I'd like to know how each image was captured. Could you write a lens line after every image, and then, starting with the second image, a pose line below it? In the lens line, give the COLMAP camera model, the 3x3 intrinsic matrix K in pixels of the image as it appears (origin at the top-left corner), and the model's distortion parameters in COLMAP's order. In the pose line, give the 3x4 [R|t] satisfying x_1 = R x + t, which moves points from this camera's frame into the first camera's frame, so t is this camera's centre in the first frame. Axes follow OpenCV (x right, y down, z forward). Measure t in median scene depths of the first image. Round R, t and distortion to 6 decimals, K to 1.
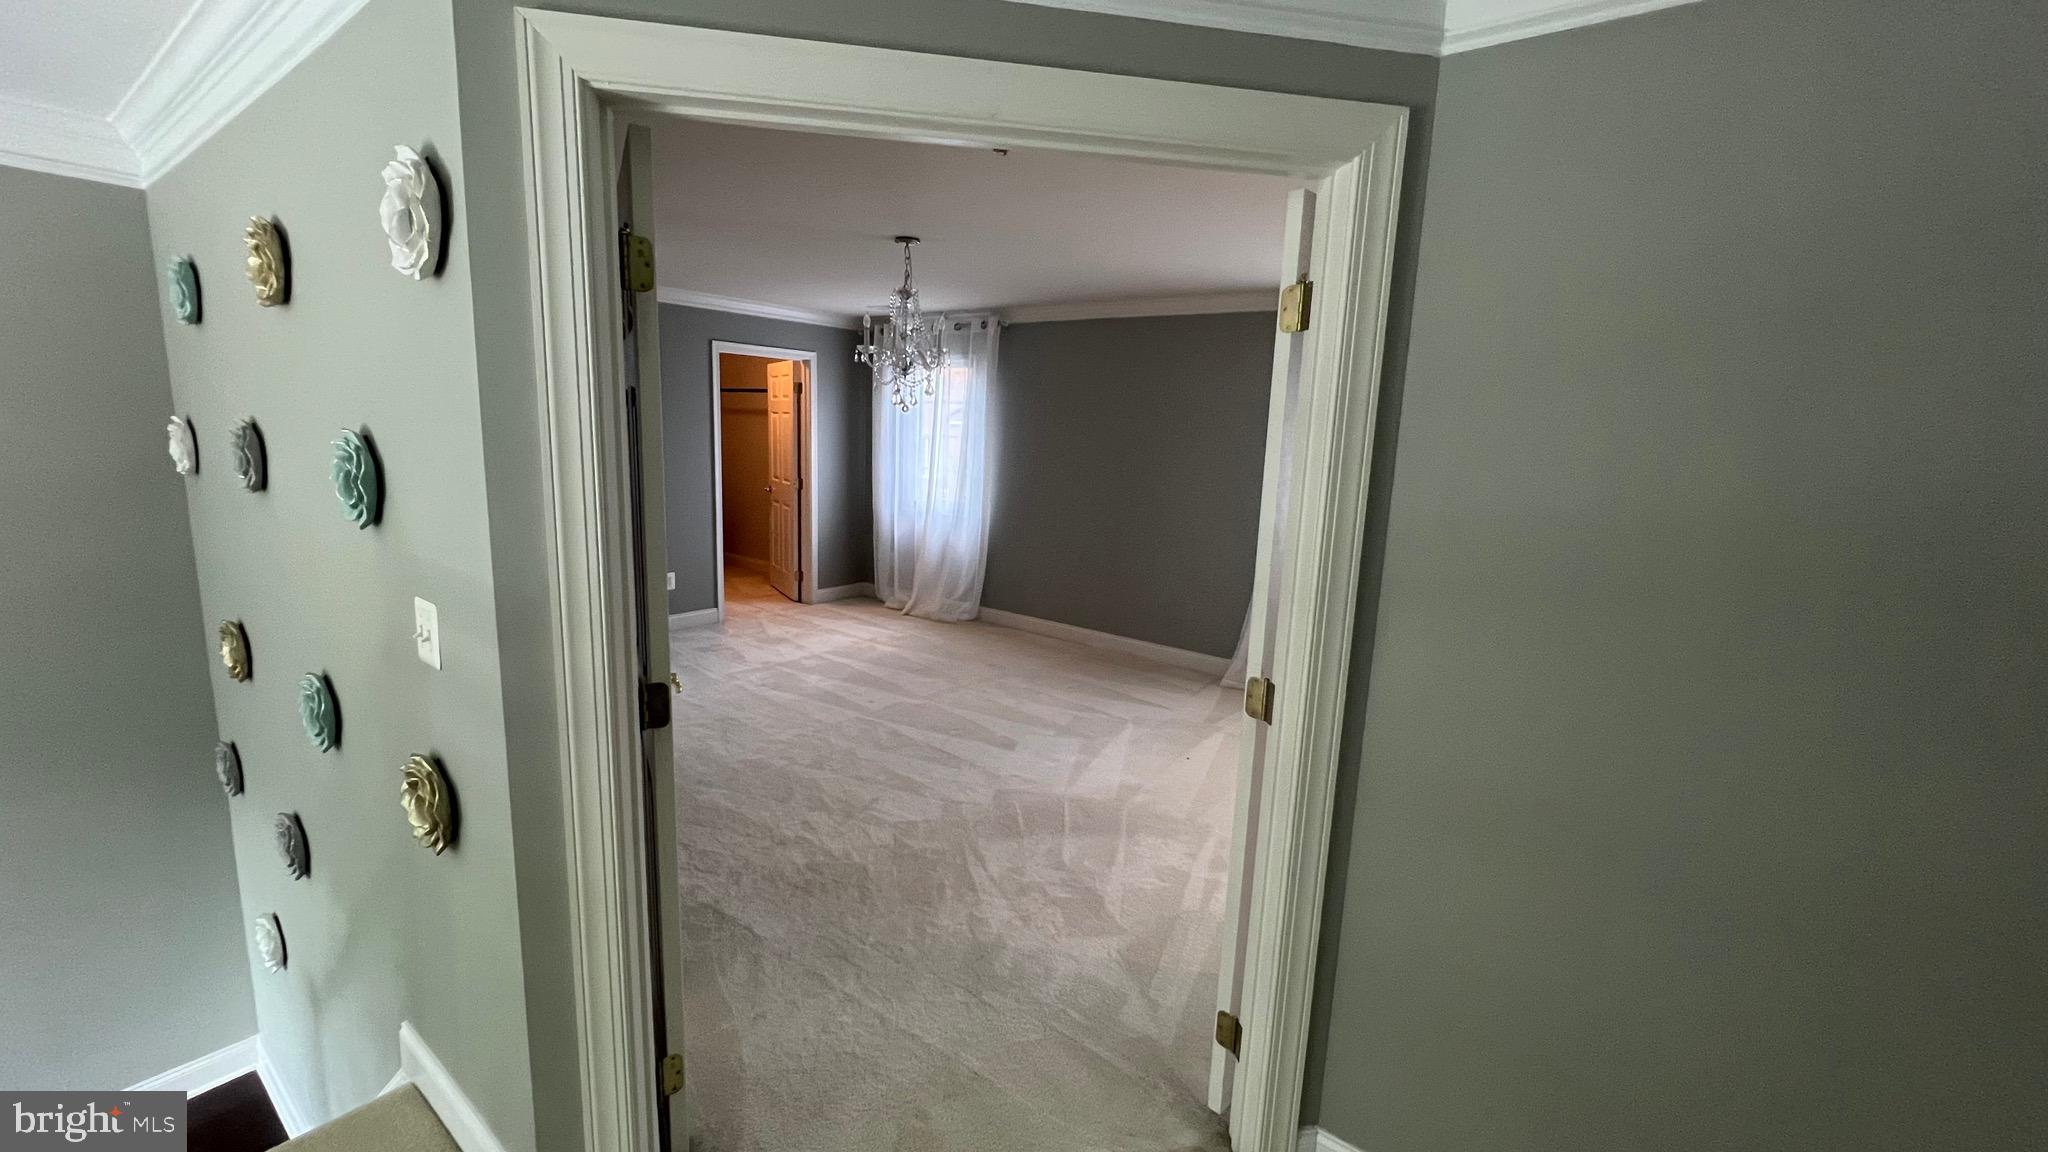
lens RADIAL K [[820.7, 0, 1017.0], [0, 820.7, 572.3], [0, 0, 1]] dist [-0.000565, 0.000726]
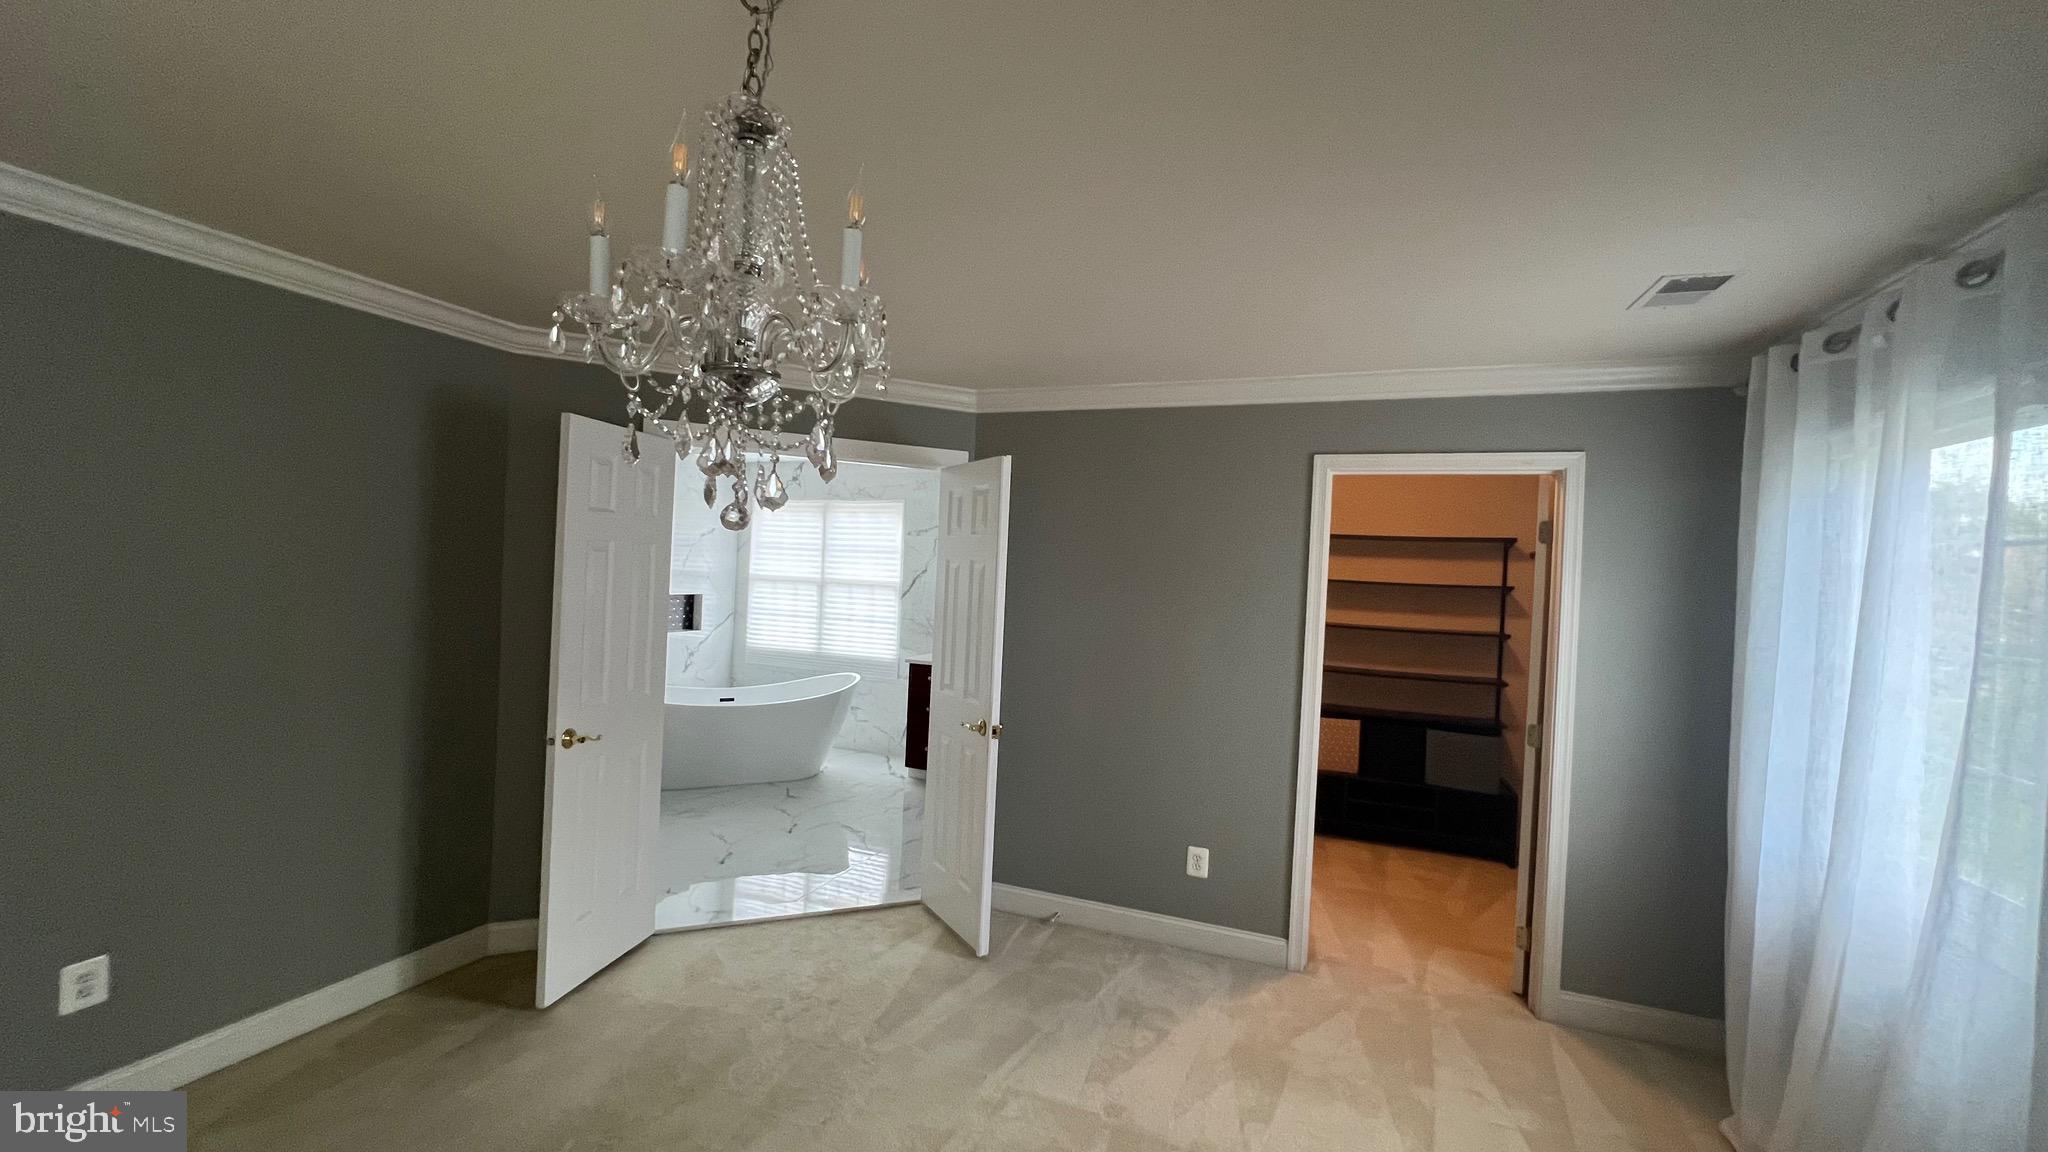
lens RADIAL K [[820.7, 0, 1020.4], [0, 820.7, 577.9], [0, 0, 1]] dist [-0.000565, 0.000726]
pose [[0.277505, -0.010631, -0.960665, 0.109758], [-0.196335, 0.978208, -0.067540, -0.123372], [0.940449, 0.207355, 0.269370, 0.675603]]
